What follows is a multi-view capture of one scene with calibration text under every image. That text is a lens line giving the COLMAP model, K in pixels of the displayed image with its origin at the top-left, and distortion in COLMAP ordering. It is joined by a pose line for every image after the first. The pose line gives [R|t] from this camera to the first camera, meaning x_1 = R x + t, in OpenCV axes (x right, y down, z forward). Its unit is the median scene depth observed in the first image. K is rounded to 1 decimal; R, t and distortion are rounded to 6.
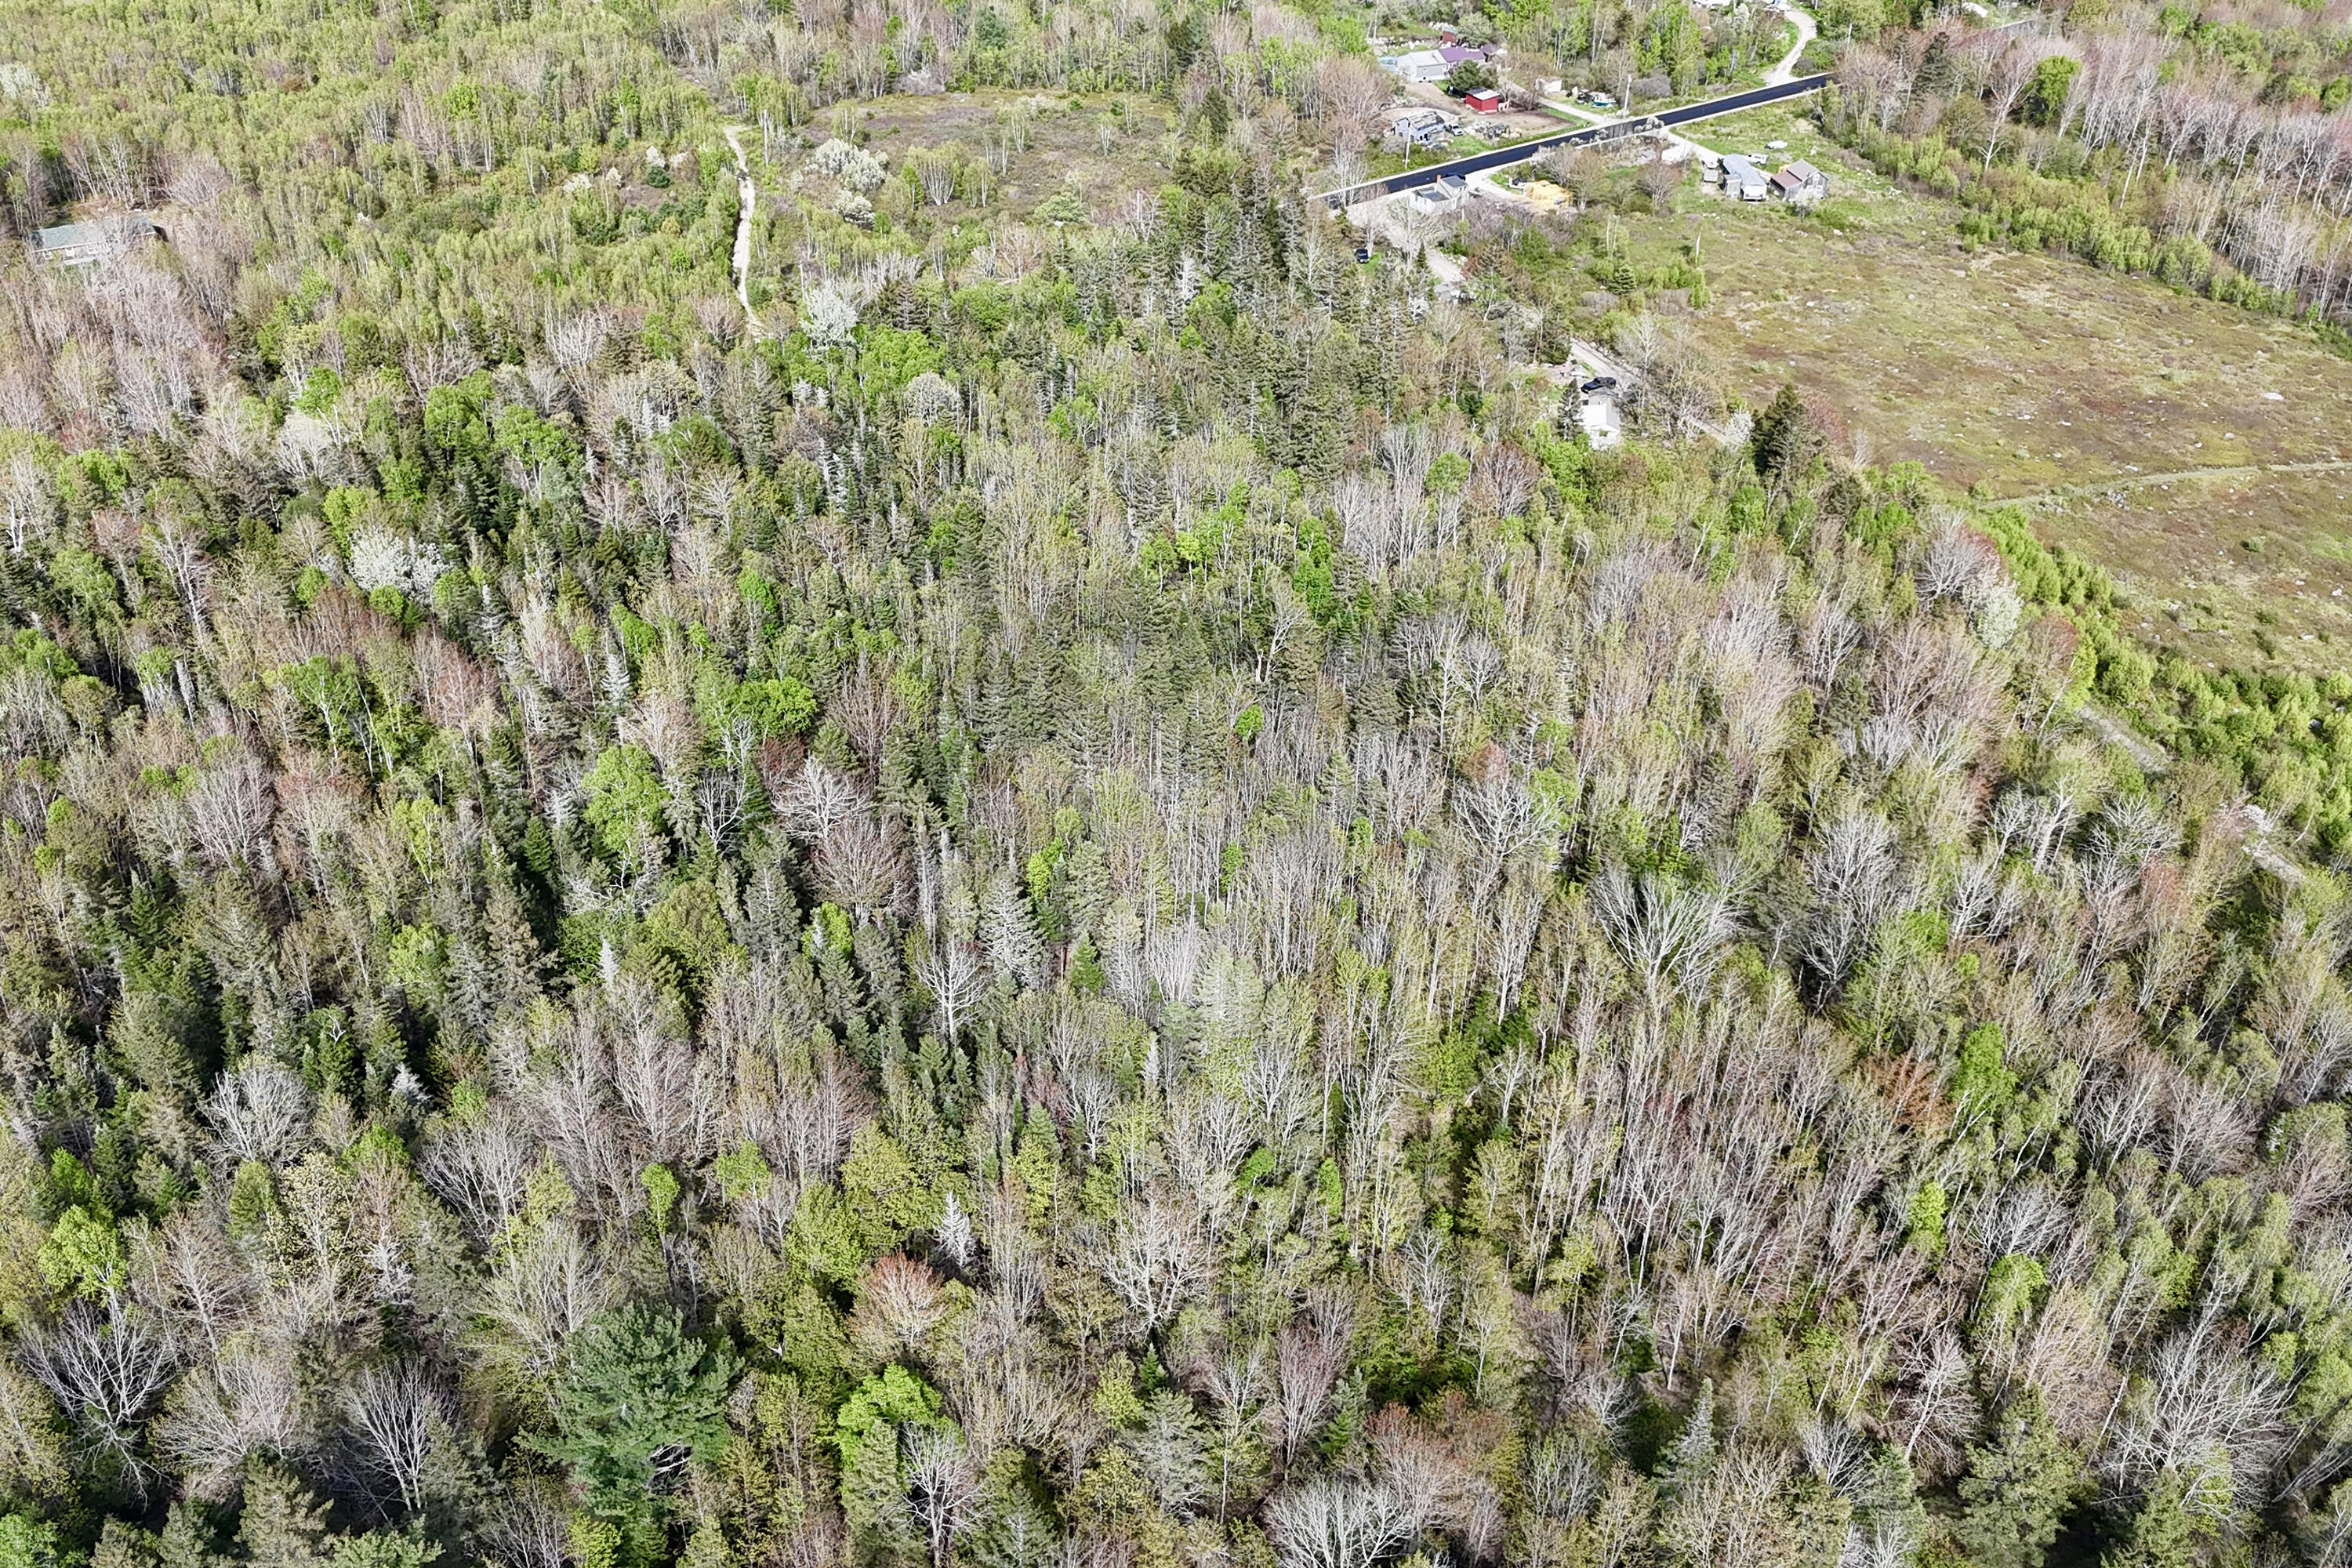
lens RADIAL K [[2057.4, 0, 1176.0], [0, 2057.4, 784.0], [0, 0, 1]] dist [0.064222, -0.046955]
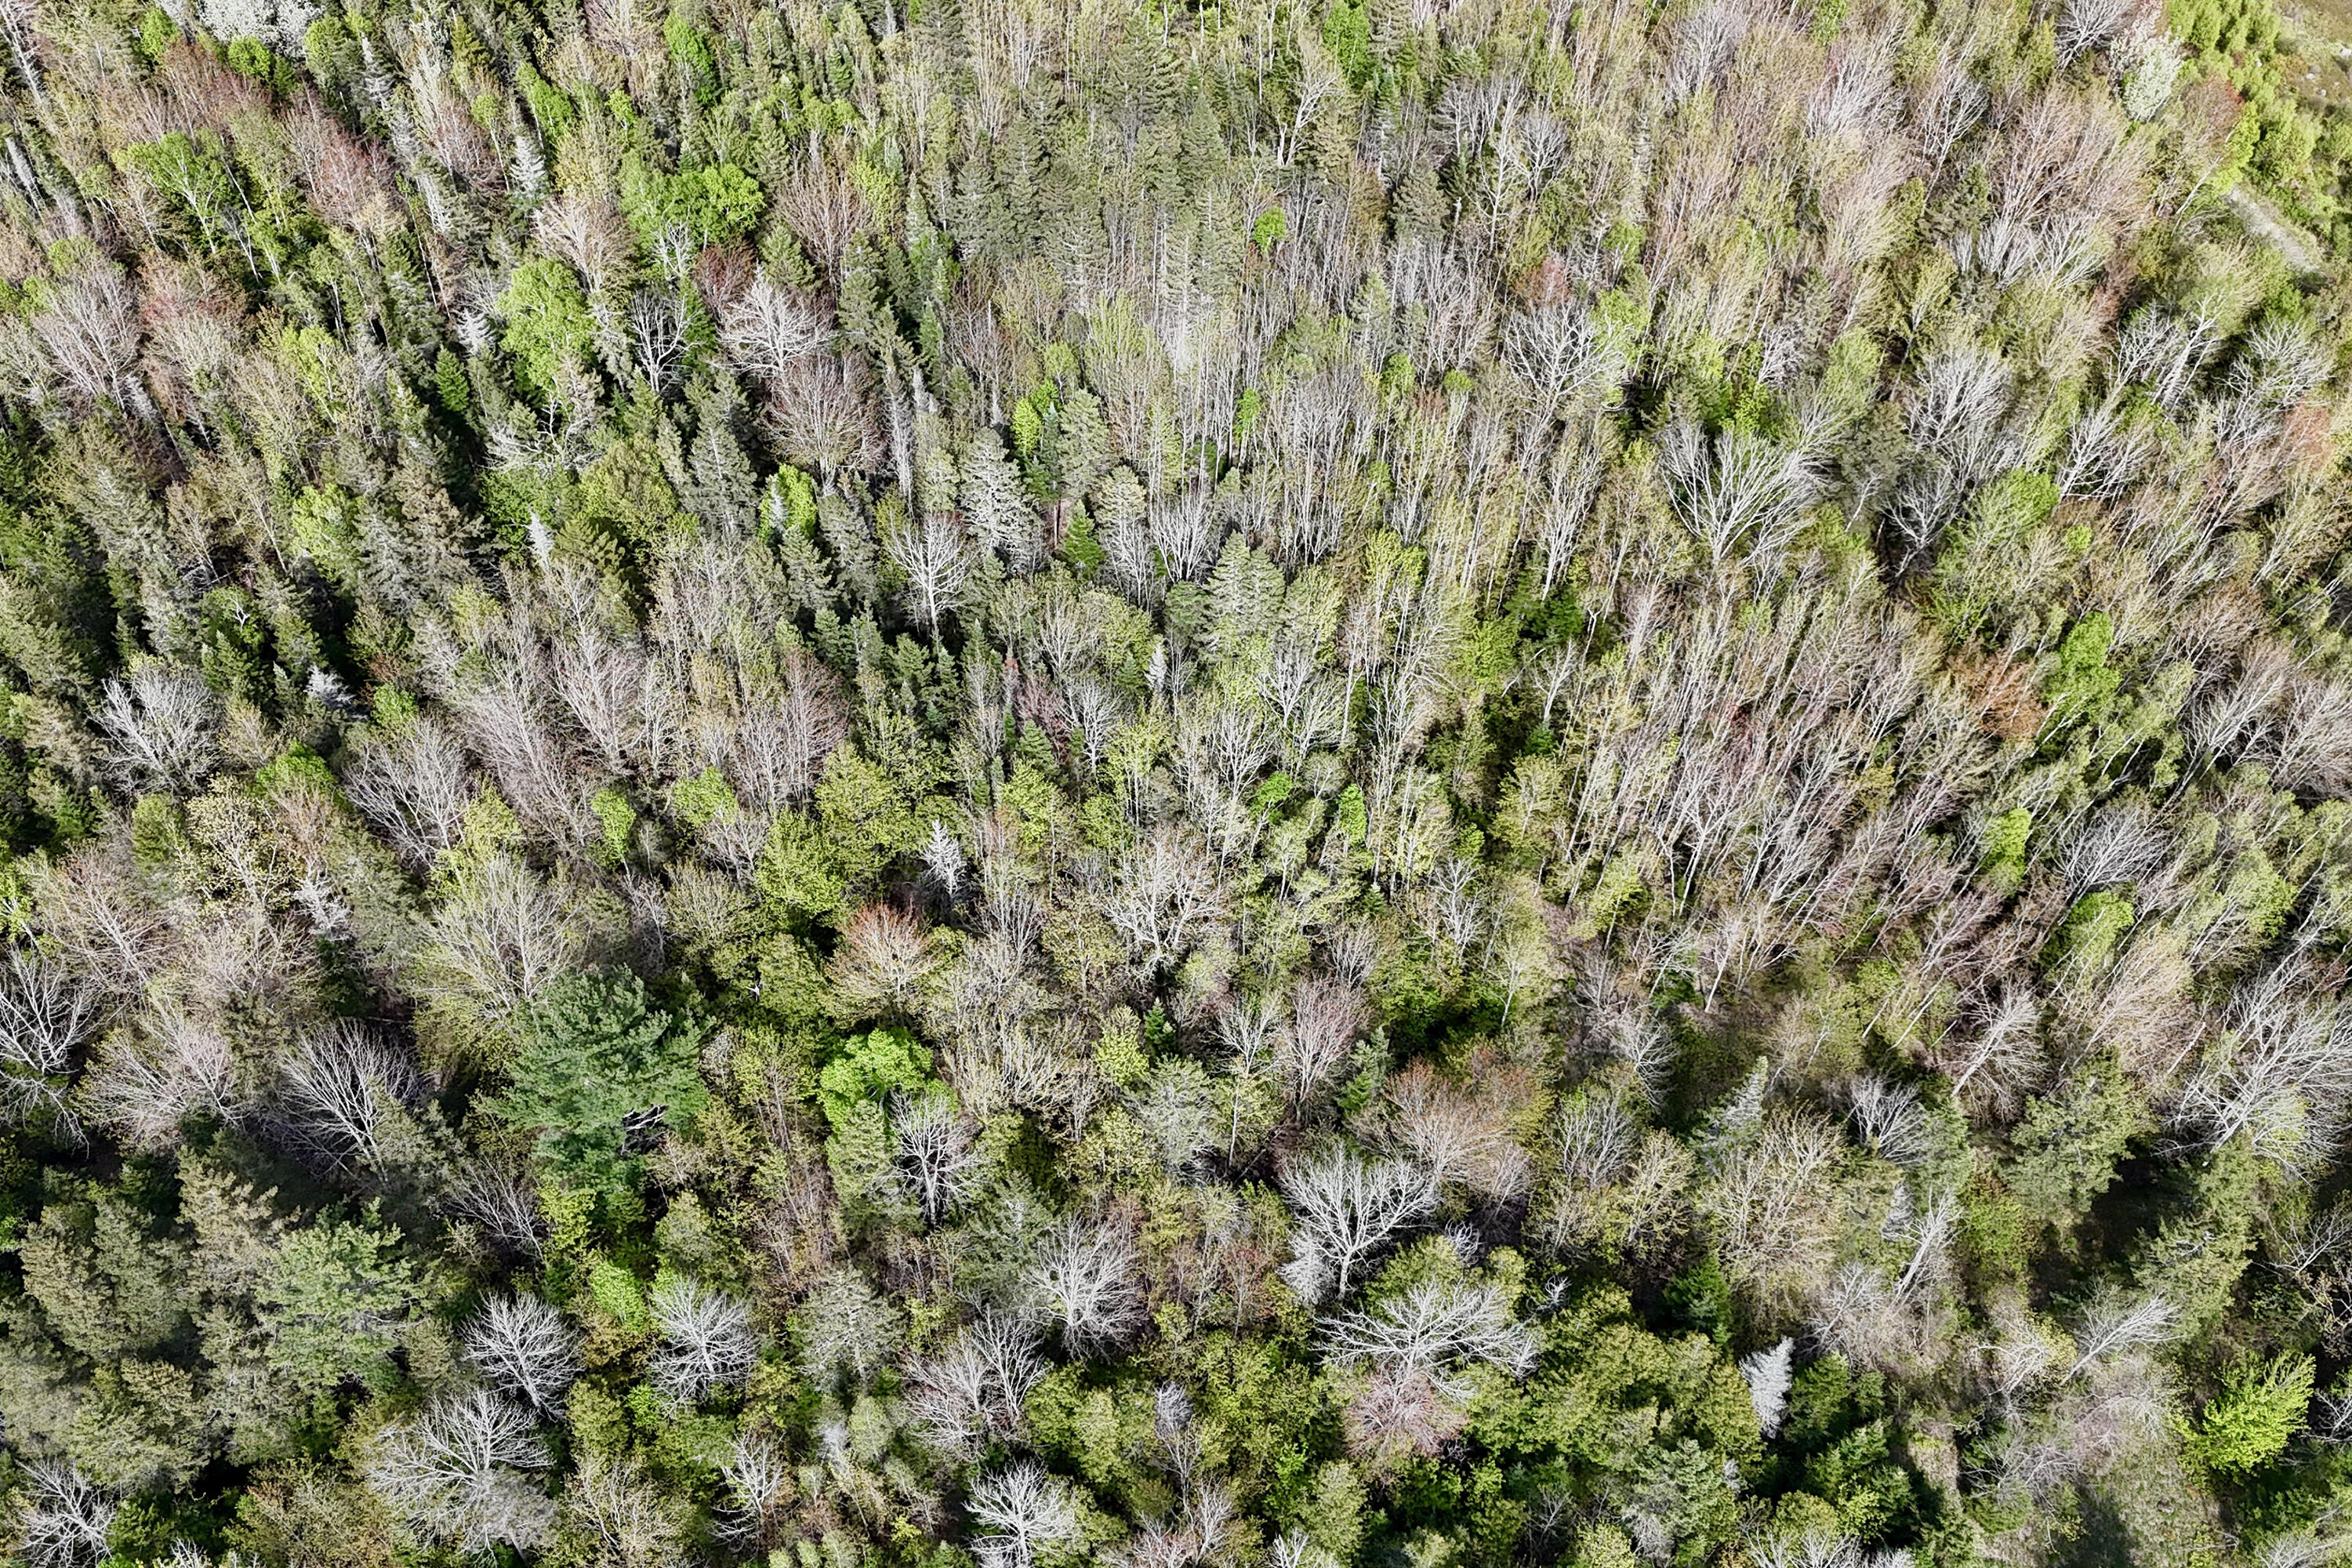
lens RADIAL K [[2057.4, 0, 1176.0], [0, 2057.4, 784.0], [0, 0, 1]] dist [0.064222, -0.046955]
pose [[0.999986, 0.004822, 0.001952, -0.004073], [-0.005186, 0.953639, 0.300907, -0.067254], [-0.000410, -0.300913, 0.953651, 0.105652]]
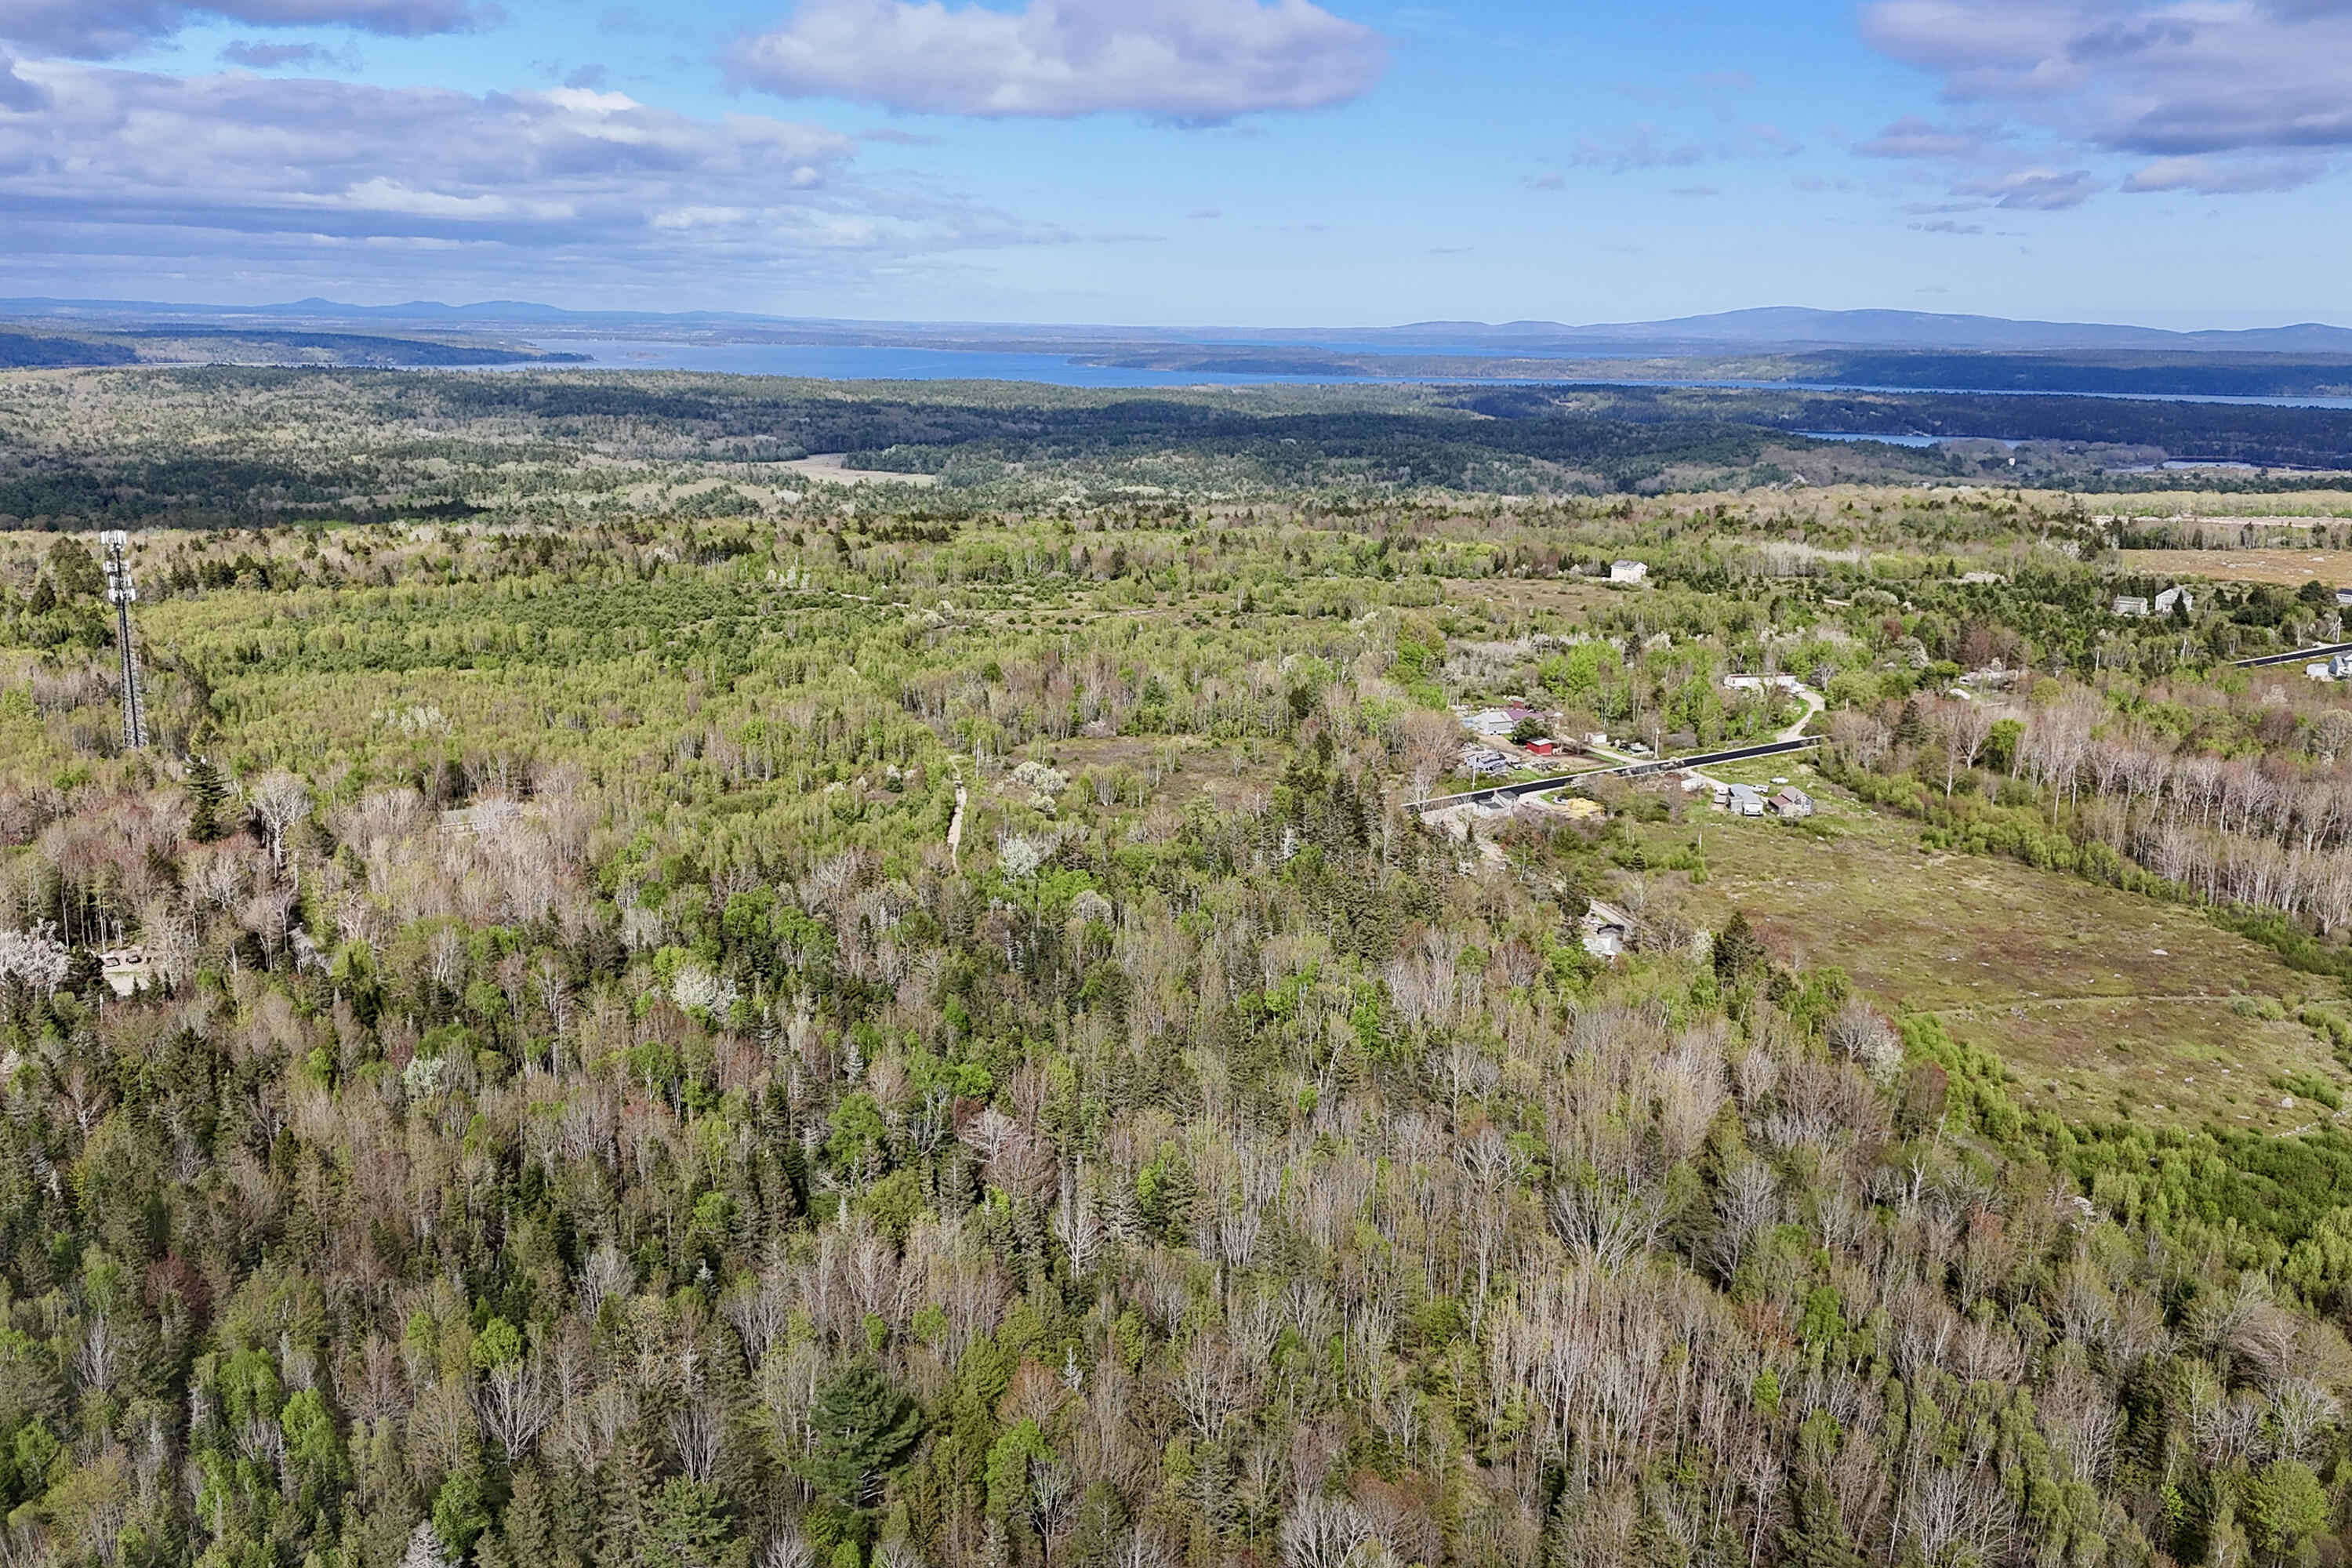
lens RADIAL K [[2052.0, 0, 1176.0], [0, 2052.0, 784.0], [0, 0, 1]] dist [0.119353, -0.182348]
pose [[0.996673, 0.011919, -0.080625, 0.056680], [-0.038118, 0.942558, -0.331862, 0.227046], [0.072038, 0.333831, 0.939876, -0.360893]]
